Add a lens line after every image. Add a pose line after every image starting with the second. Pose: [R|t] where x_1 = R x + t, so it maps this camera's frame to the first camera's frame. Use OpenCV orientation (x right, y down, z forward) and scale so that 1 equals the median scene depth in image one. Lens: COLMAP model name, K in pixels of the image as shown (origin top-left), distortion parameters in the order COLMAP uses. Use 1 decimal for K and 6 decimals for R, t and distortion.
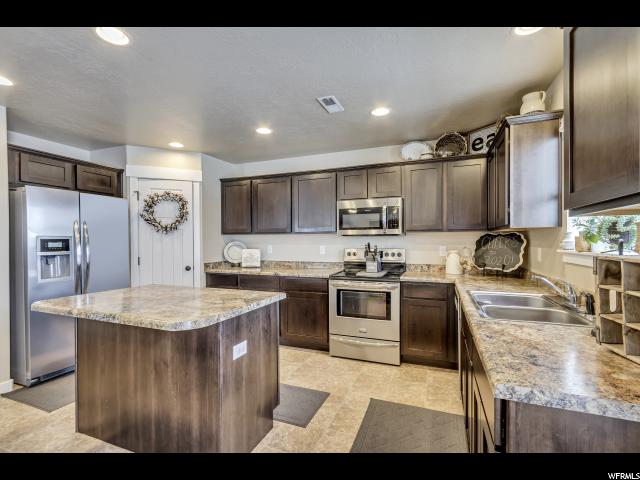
lens RADIAL K [[296.2, 0, 328.6], [0, 296.2, 243.4], [0, 0, 1]] dist [0.007937, -0.001697]
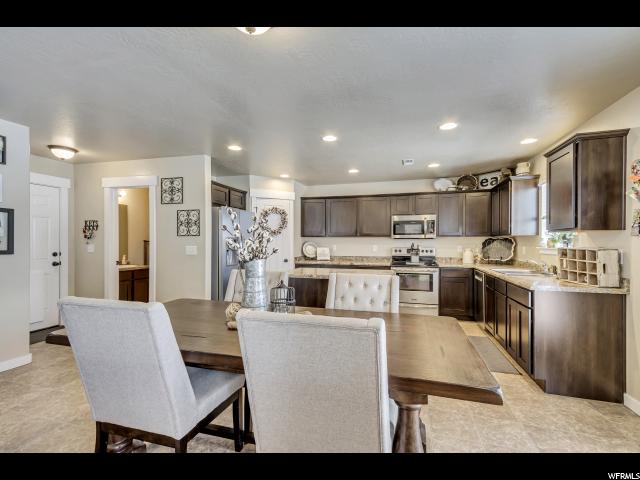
lens RADIAL K [[296.2, 0, 316.7], [0, 296.2, 243.9], [0, 0, 1]] dist [0.007937, -0.001697]
pose [[0.996832, 0.007950, 0.079140, -0.505606], [-0.007561, 0.999958, -0.005214, 0.013346], [-0.079178, 0.004599, 0.996850, -0.509176]]
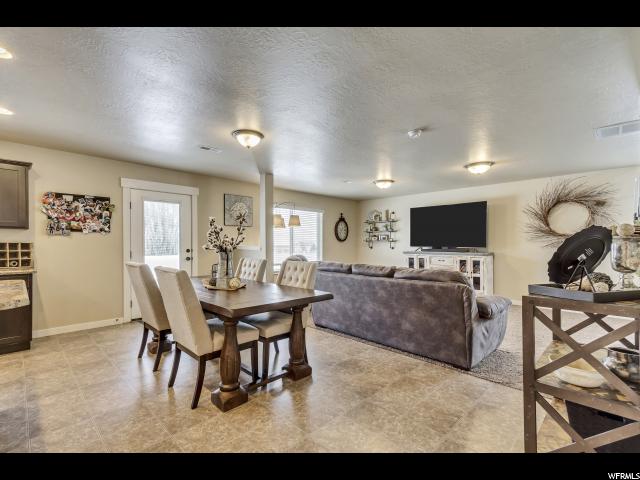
lens RADIAL K [[292.2, 0, 321.2], [0, 292.2, 244.1], [0, 0, 1]] dist [0.021184, 0.000224]
pose [[-0.917736, 0.001320, 0.397189, -1.193187], [0.004891, 0.999956, 0.007976, 0.021523], [-0.397161, 0.009263, -0.917702, 0.779479]]
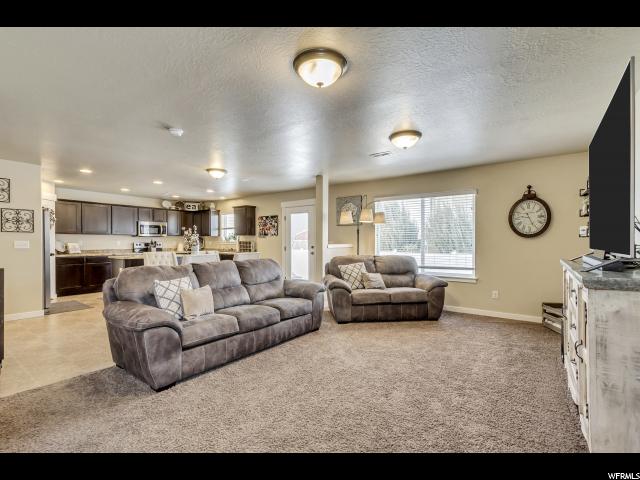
lens RADIAL K [[296.2, 0, 318.8], [0, 296.2, 241.9], [0, 0, 1]] dist [0.007937, -0.001697]
pose [[0.258940, 0.005027, 0.965880, -1.937052], [0.006605, 0.999954, -0.006975, 0.043883], [-0.965871, 0.008186, 0.258895, -0.982050]]
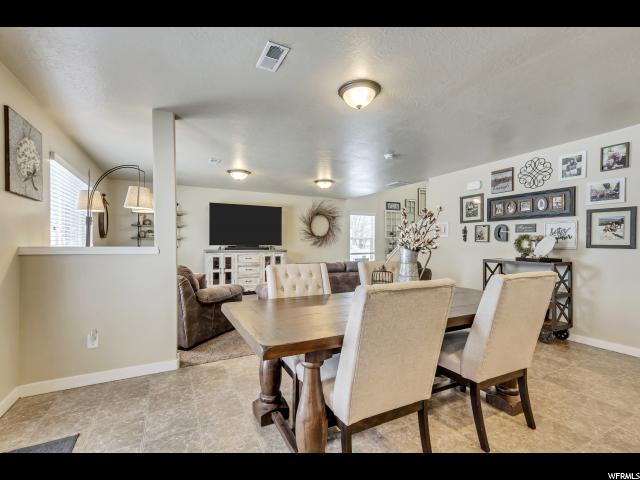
lens RADIAL K [[296.2, 0, 319.2], [0, 296.2, 240.3], [0, 0, 1]] dist [0.007937, -0.001697]
pose [[-0.670365, -0.000984, -0.742031, 0.078815], [-0.003358, 0.999993, 0.001707, 0.019691], [0.742024, 0.003636, -0.670364, 0.408129]]
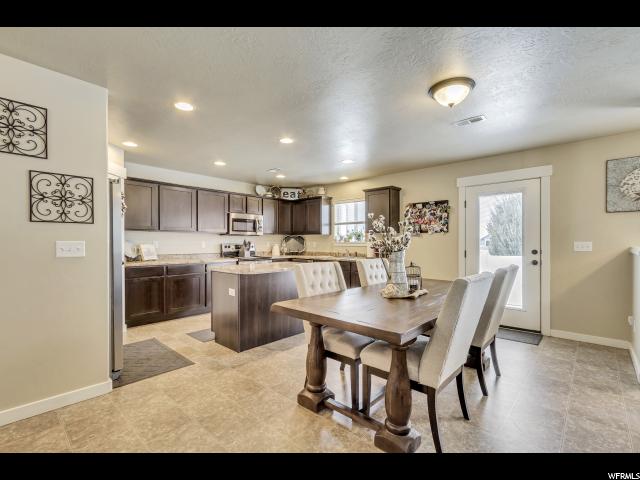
lens RADIAL K [[296.2, 0, 319.8], [0, 296.2, 242.5], [0, 0, 1]] dist [0.007937, -0.001697]
pose [[0.366570, 0.004710, 0.930379, -1.352515], [0.005760, 0.999957, -0.007332, 0.031121], [-0.930373, 0.008046, 0.366527, -0.018563]]
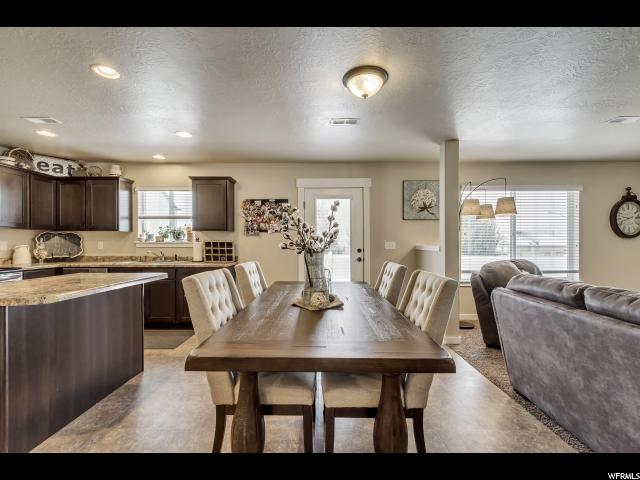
lens RADIAL K [[296.2, 0, 319.7], [0, 296.2, 244.2], [0, 0, 1]] dist [0.007937, -0.001697]
pose [[-0.353724, 0.001936, 0.935348, -1.163617], [0.009960, 0.999949, 0.001697, 0.031597], [-0.935297, 0.009917, -0.353725, 0.289944]]
